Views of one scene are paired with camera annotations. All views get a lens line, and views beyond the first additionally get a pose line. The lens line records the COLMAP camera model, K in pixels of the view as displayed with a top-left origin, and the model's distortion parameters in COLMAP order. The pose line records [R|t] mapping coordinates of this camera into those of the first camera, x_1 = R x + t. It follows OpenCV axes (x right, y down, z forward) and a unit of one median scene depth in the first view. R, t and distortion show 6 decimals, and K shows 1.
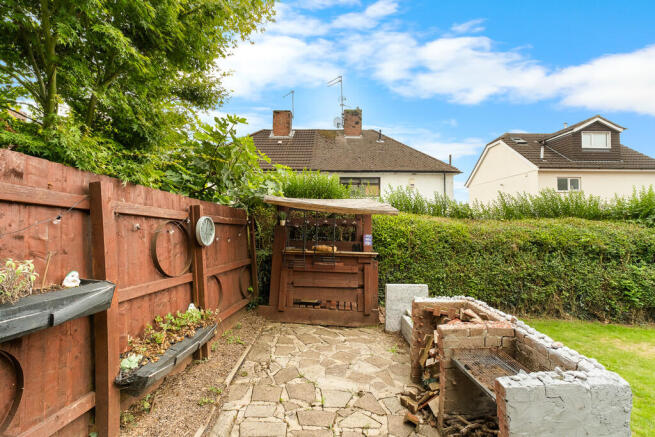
lens RADIAL K [[279.9, 0, 327.5], [0, 279.9, 218.5], [0, 0, 1]] dist [-0.000923, -0.000118]
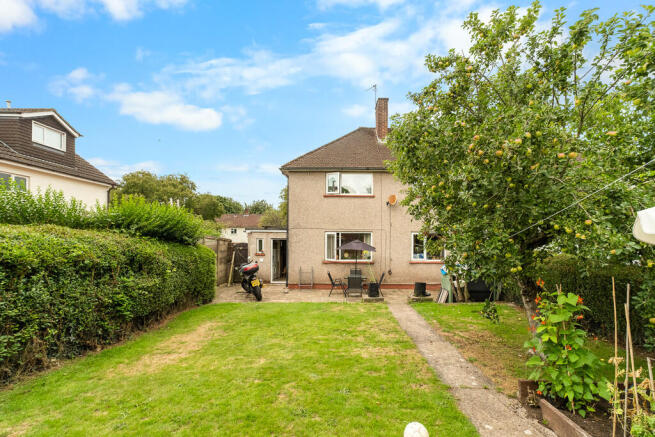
lens RADIAL K [[283.1, 0, 342.5], [0, 283.1, 233.8], [0, 0, 1]] dist [-0.001330, -0.000339]
pose [[-0.053092, 0.004044, 0.998581, 0.096152], [-0.019811, 0.999791, -0.005102, 0.010348], [-0.998393, -0.020054, -0.053001, 0.304879]]
